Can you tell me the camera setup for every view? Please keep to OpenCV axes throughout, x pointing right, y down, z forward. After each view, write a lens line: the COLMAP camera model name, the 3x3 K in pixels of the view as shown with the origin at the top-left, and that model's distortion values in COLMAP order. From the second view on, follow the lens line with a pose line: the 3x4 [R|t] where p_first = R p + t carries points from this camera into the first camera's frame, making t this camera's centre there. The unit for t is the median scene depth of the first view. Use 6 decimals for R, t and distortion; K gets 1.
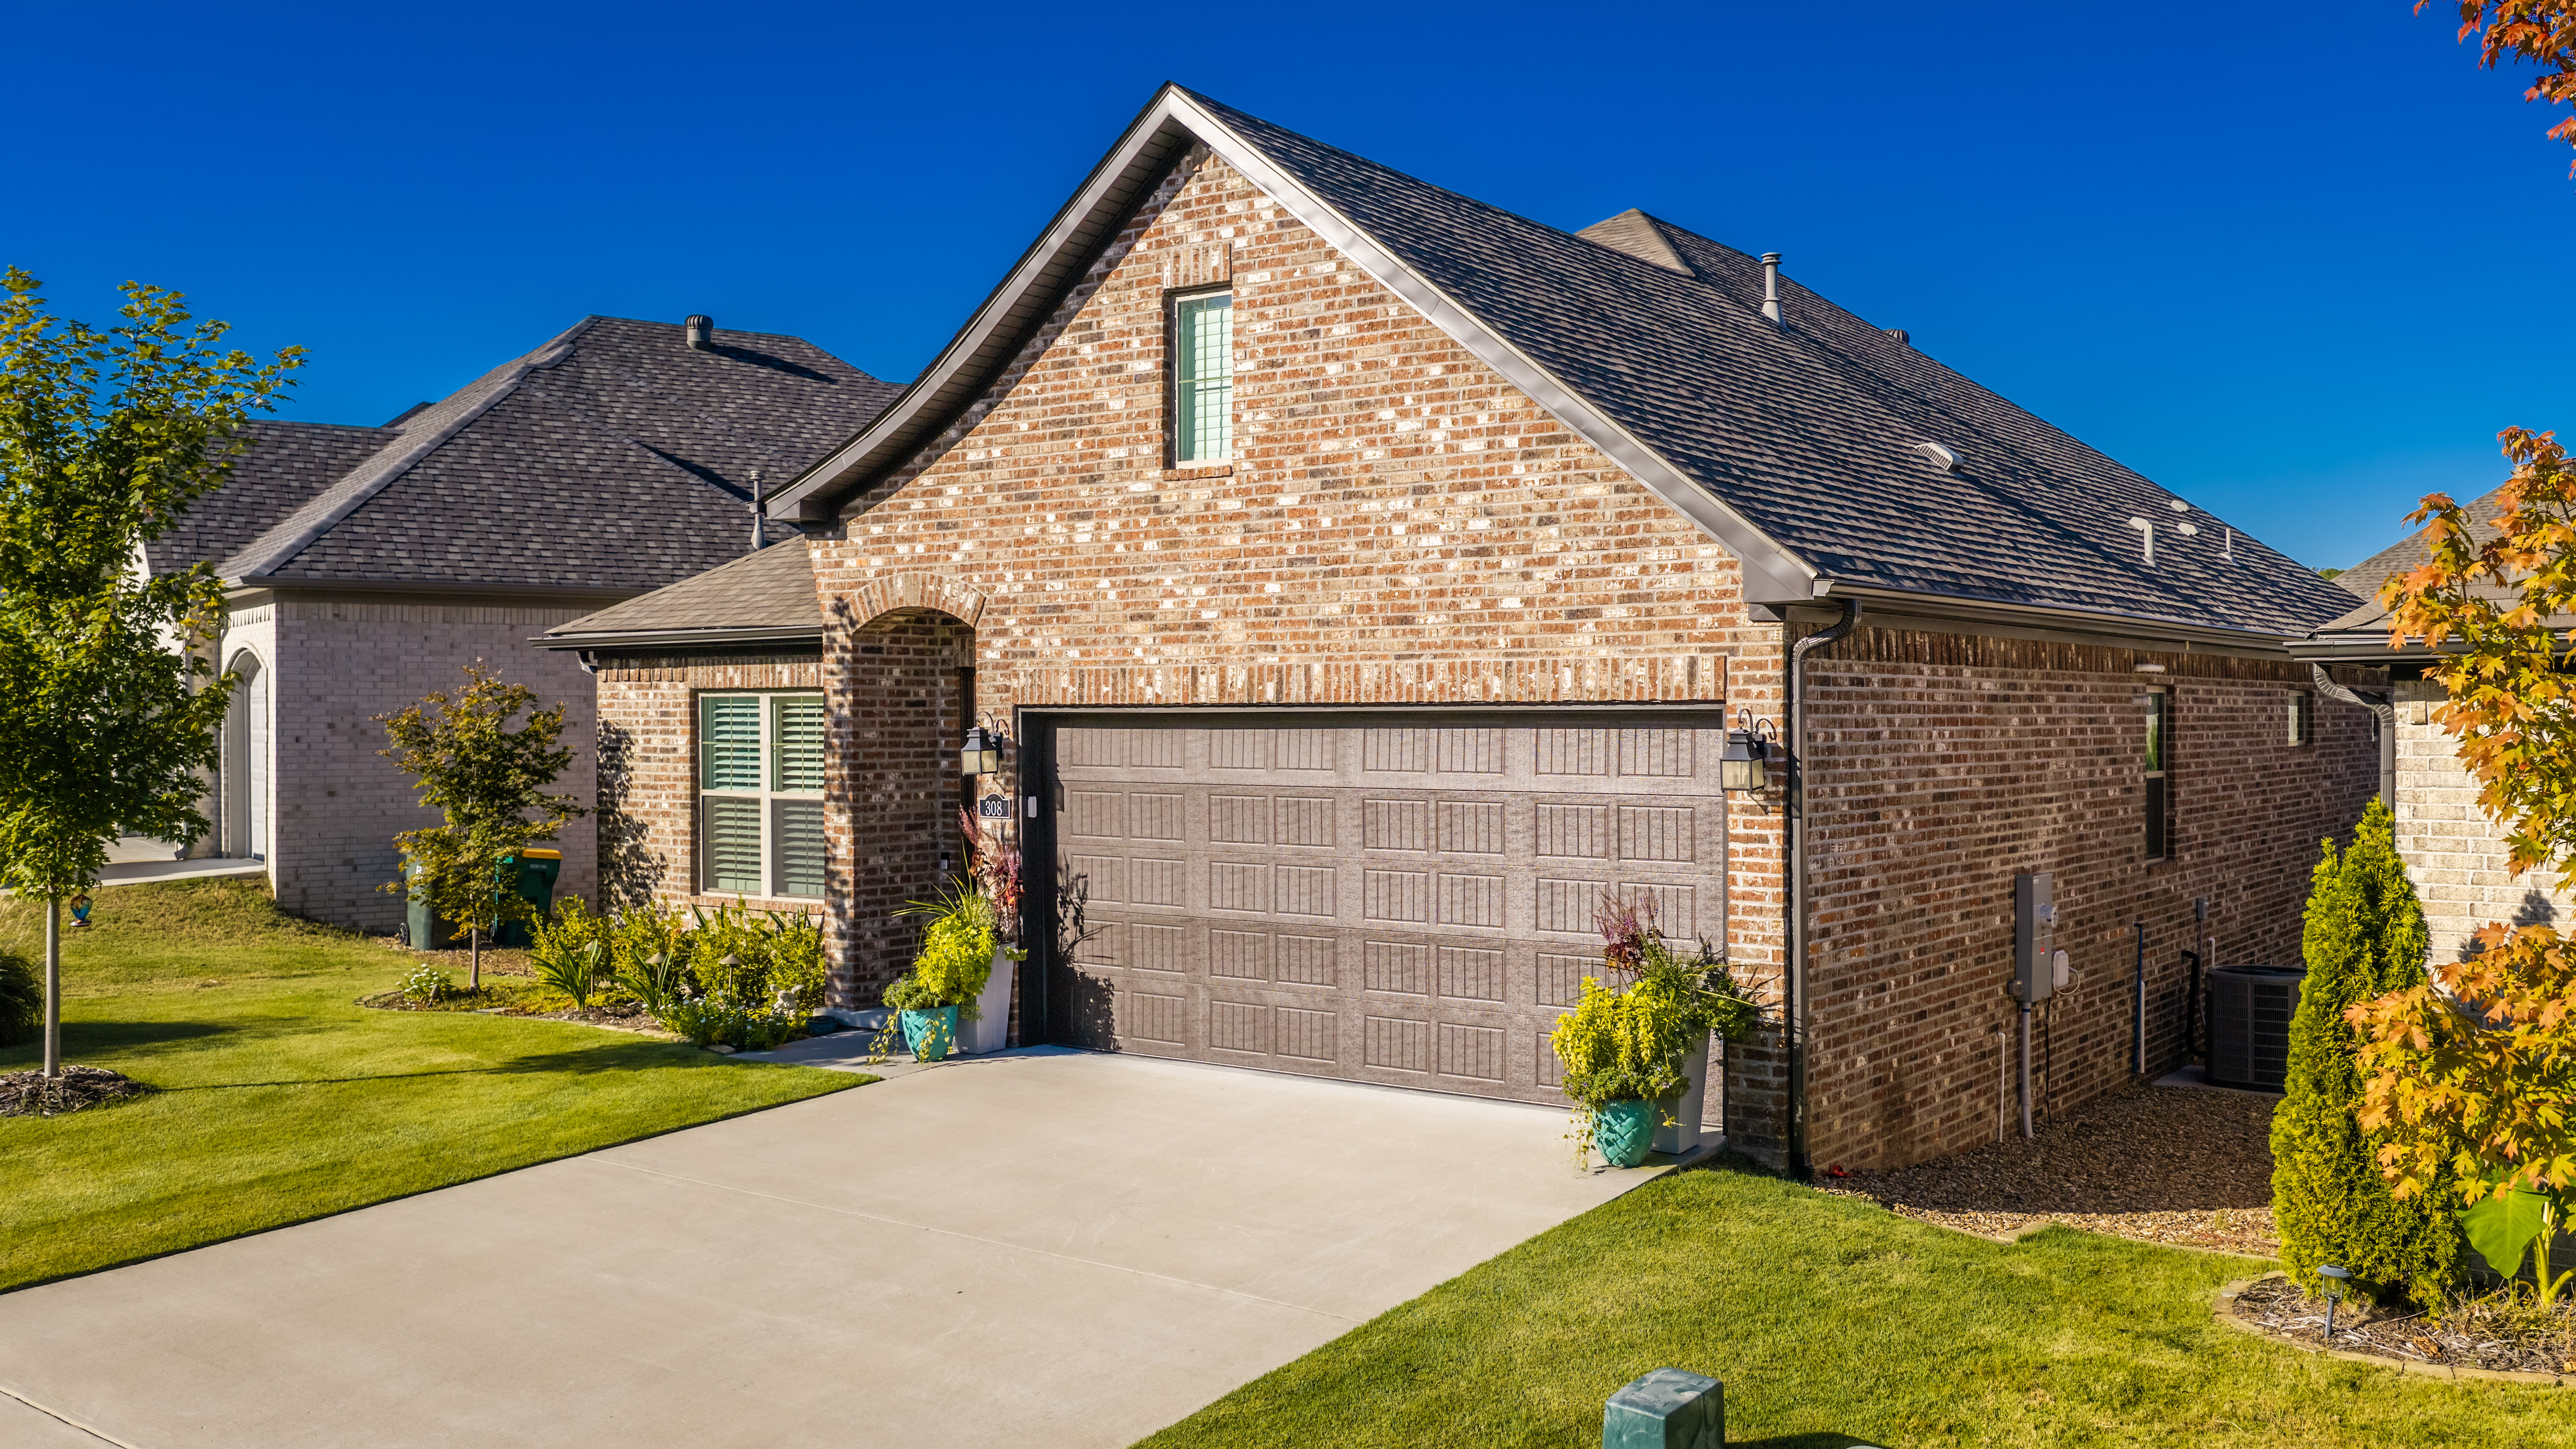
lens RADIAL K [[2188.9, 0, 1282.7], [0, 2188.9, 722.6], [0, 0, 1]] dist [0.011443, -0.032756]
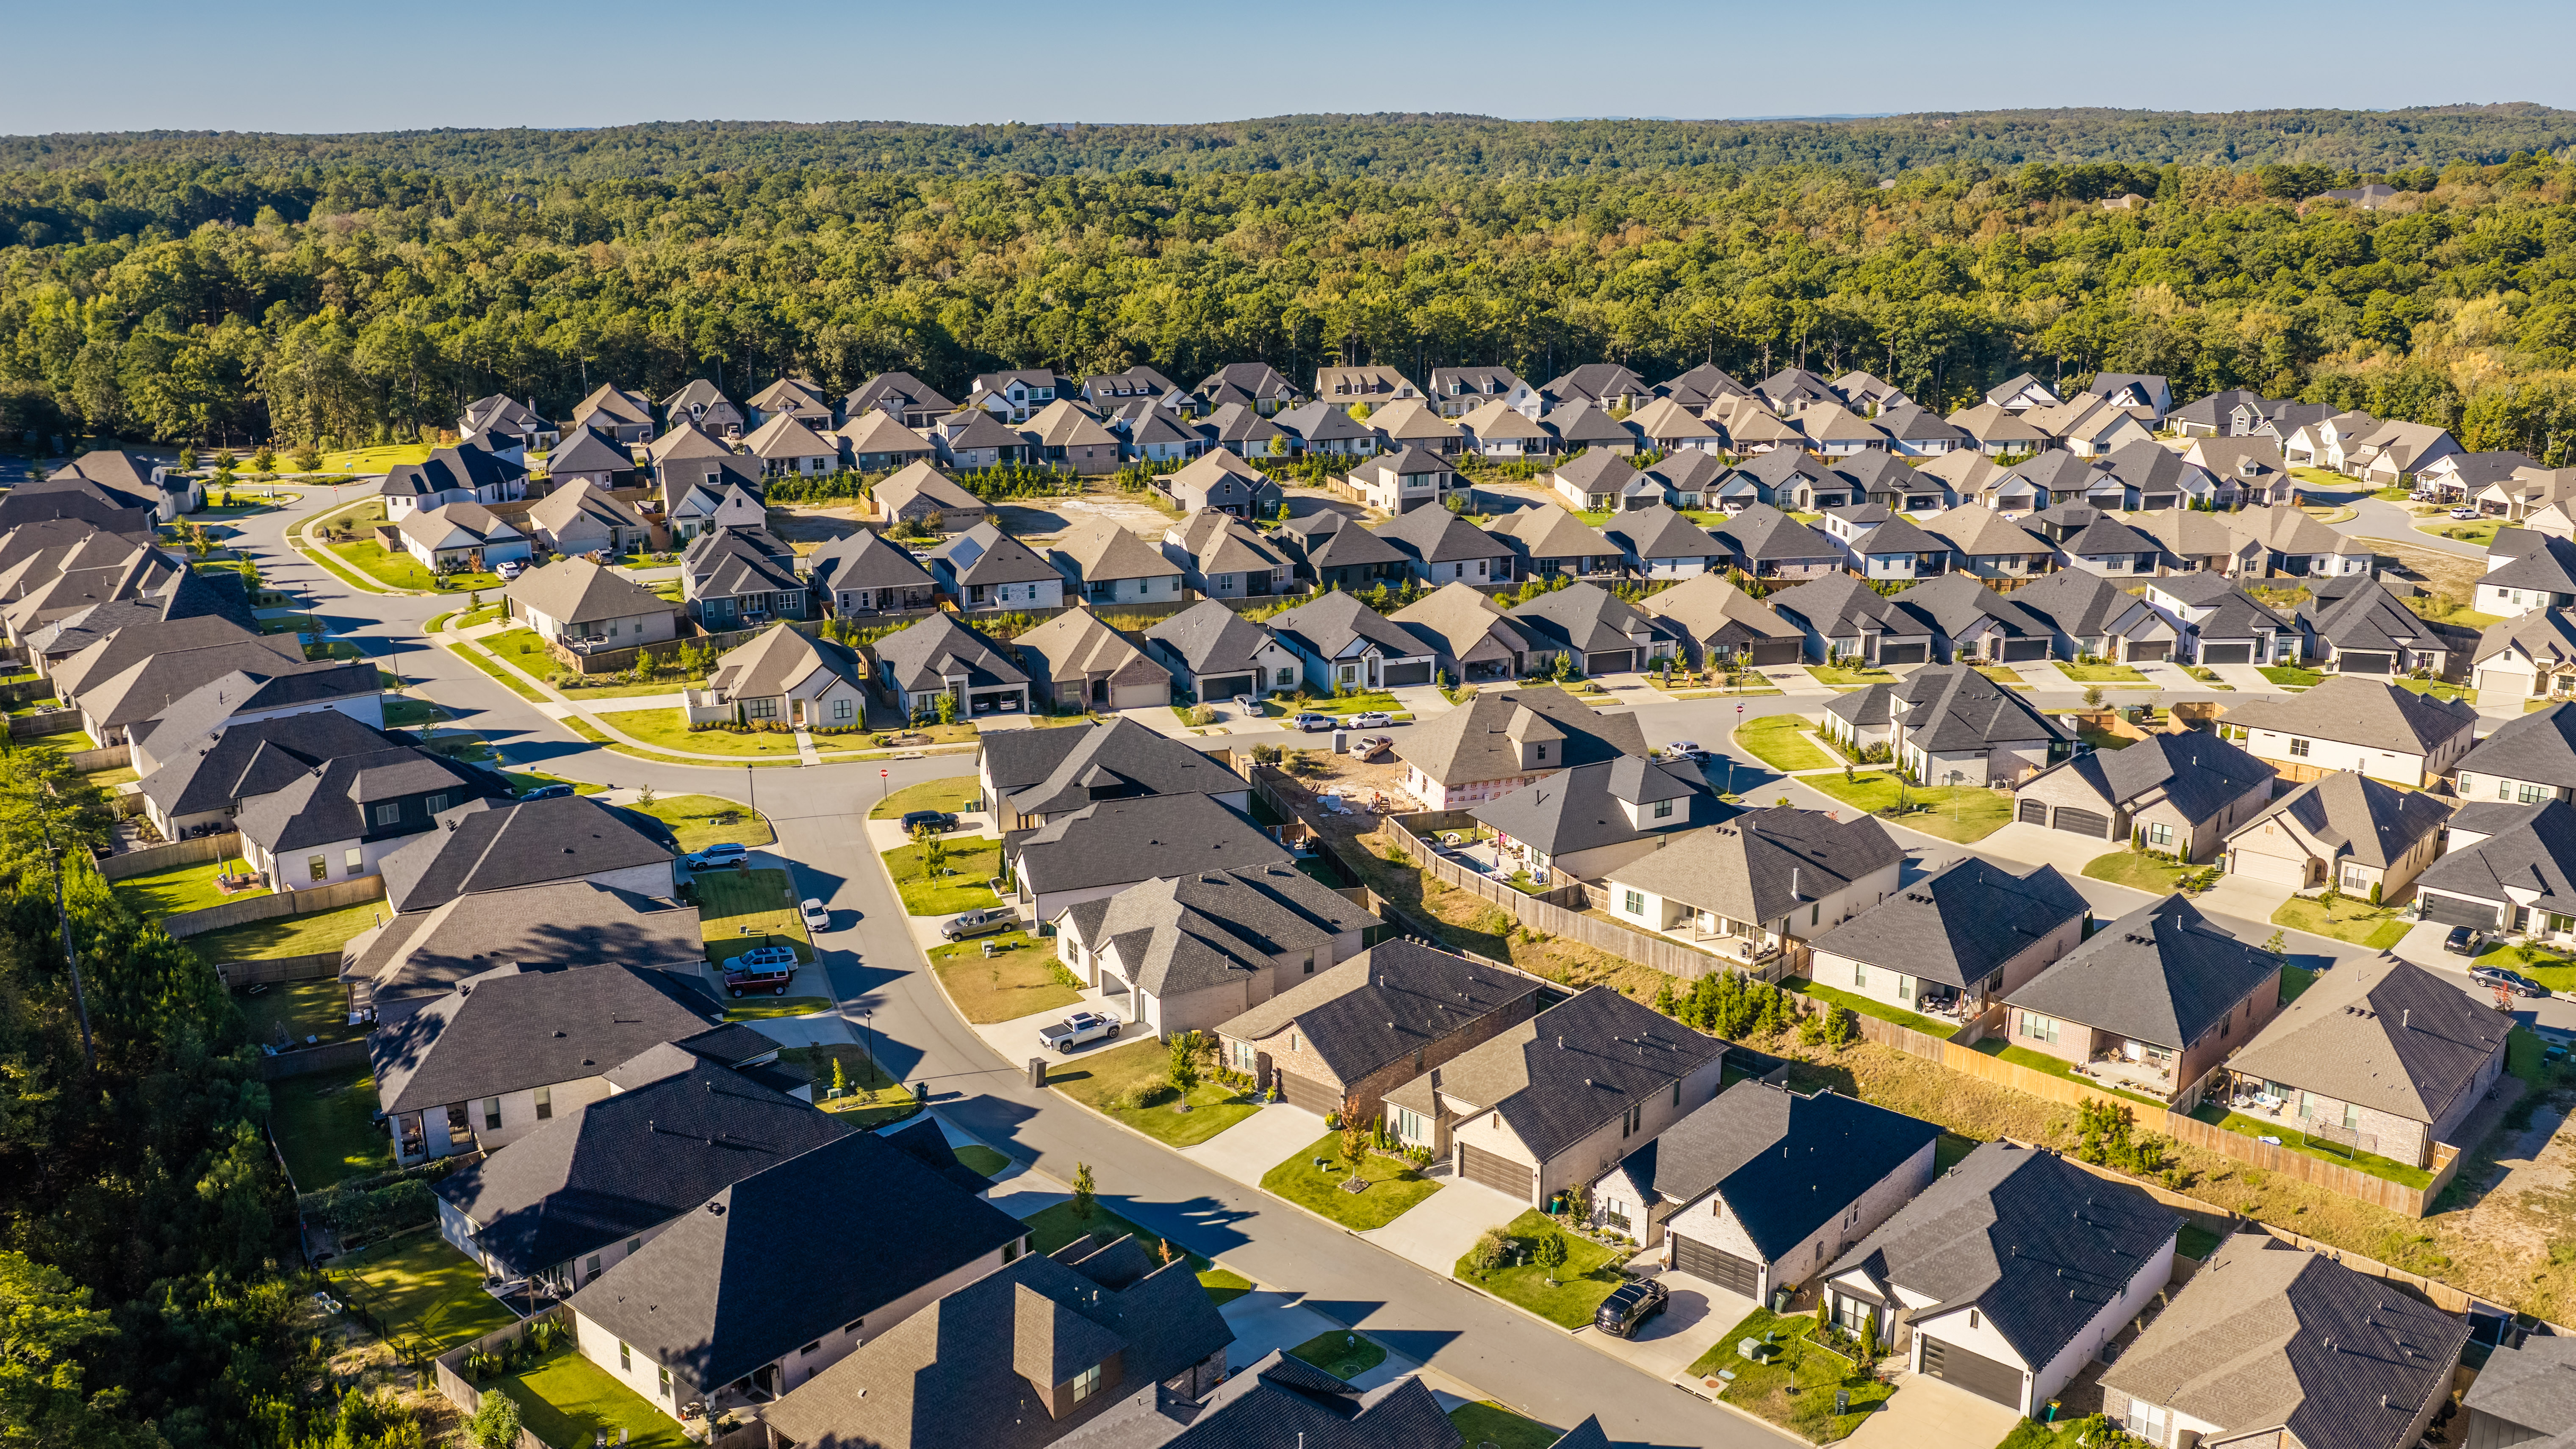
lens RADIAL K [[2188.9, 0, 1288.6], [0, 2188.9, 724.8], [0, 0, 1]] dist [0.011443, -0.032756]
pose [[0.995843, 0.025615, -0.087405, 0.720572], [-0.000302, 0.960564, 0.278059, -4.093664], [0.091081, -0.276877, 0.956579, -7.672067]]
